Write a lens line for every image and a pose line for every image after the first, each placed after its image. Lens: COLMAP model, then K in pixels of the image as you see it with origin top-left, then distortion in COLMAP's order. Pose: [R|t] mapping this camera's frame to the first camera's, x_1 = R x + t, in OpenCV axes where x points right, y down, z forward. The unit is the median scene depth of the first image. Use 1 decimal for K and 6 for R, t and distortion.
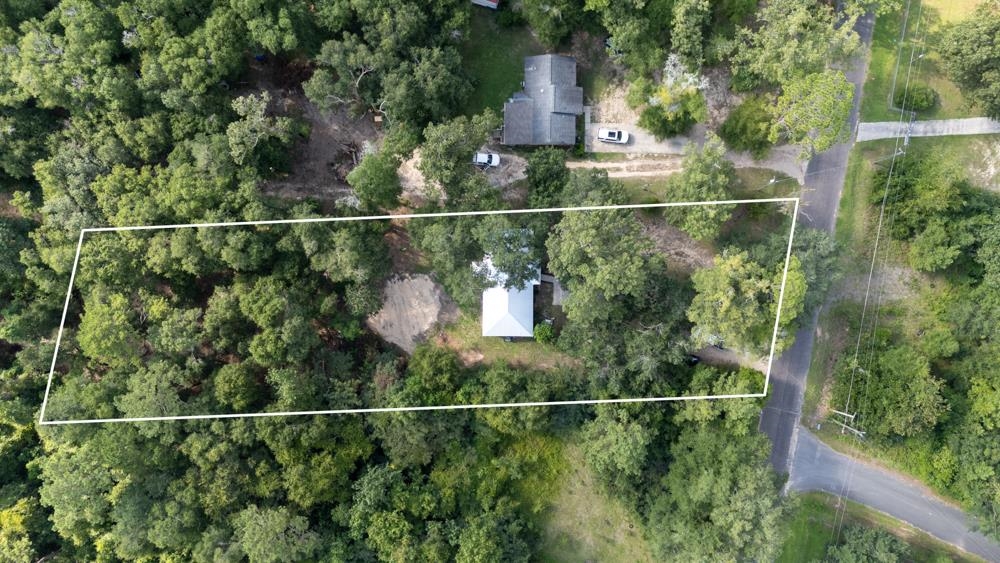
lens RADIAL K [[729.3, 0, 497.0], [0, 729.3, 275.9], [0, 0, 1]] dist [0.055298, -0.044365]
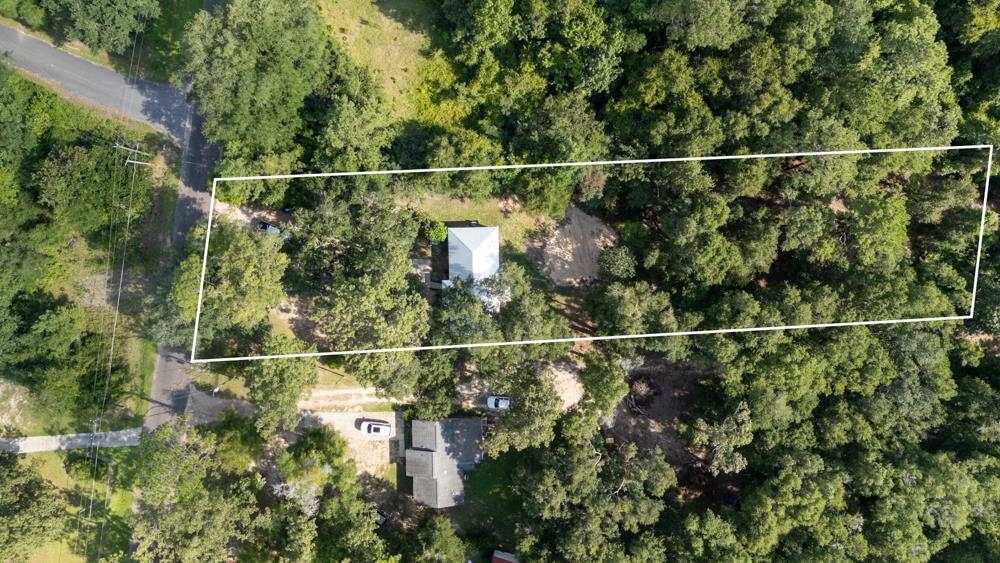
lens RADIAL K [[729.3, 0, 503.1], [0, 729.3, 280.8], [0, 0, 1]] dist [0.055298, -0.044365]
pose [[-0.998217, 0.026461, 0.053500, -0.085081], [-0.028873, -0.998577, -0.044828, 0.058635], [0.052238, -0.046293, 0.997561, 0.006489]]
